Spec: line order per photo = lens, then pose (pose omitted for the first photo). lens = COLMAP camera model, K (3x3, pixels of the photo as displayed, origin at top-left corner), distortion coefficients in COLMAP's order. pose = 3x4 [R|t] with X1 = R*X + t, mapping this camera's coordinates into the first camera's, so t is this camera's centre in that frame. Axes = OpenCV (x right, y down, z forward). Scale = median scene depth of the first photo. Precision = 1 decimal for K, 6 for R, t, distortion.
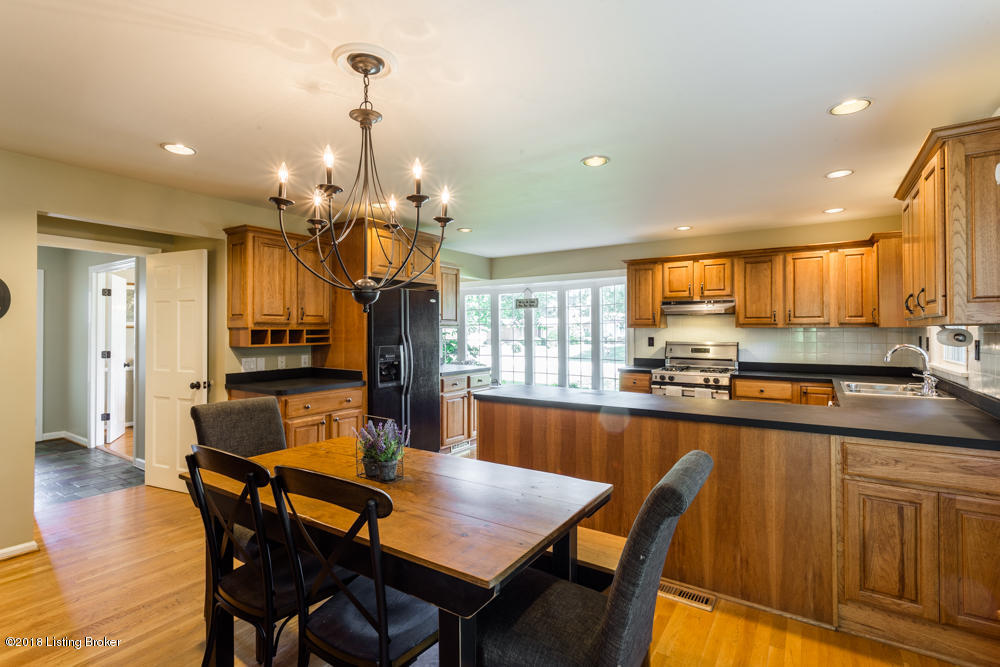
lens RADIAL K [[471.8, 0, 500.0], [0, 471.8, 327.0], [0, 0, 1]] dist [0.000580, 0.000398]
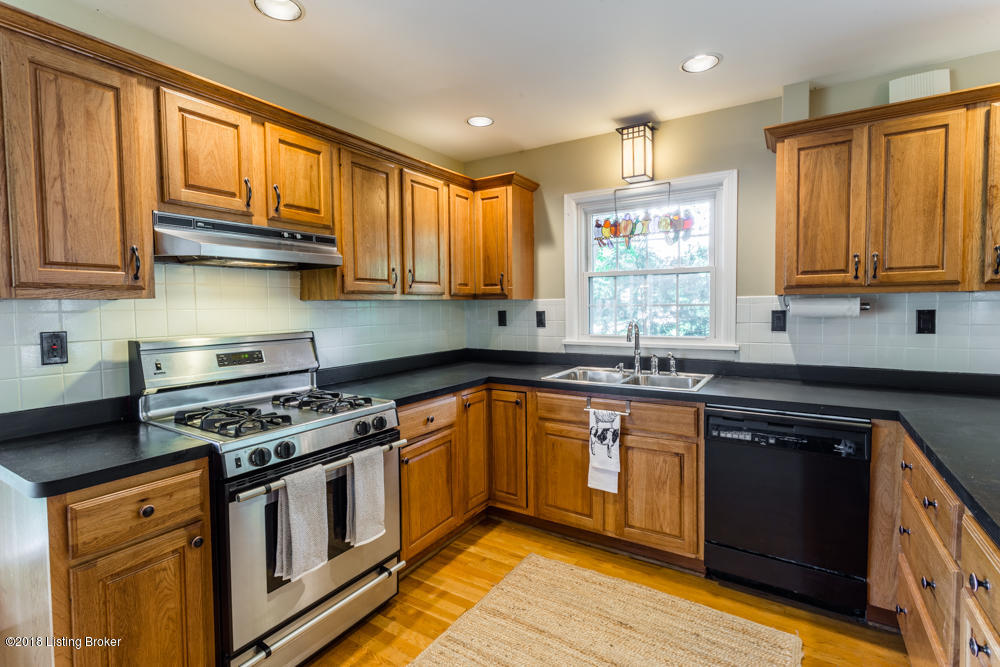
lens RADIAL K [[471.8, 0, 500.0], [0, 471.8, 327.0], [0, 0, 1]] dist [0.000580, 0.000398]
pose [[-0.023843, -0.045550, 0.998677, 0.024942], [0.005318, 0.998942, 0.045689, 0.006149], [-0.999702, 0.006400, -0.023576, 0.658504]]
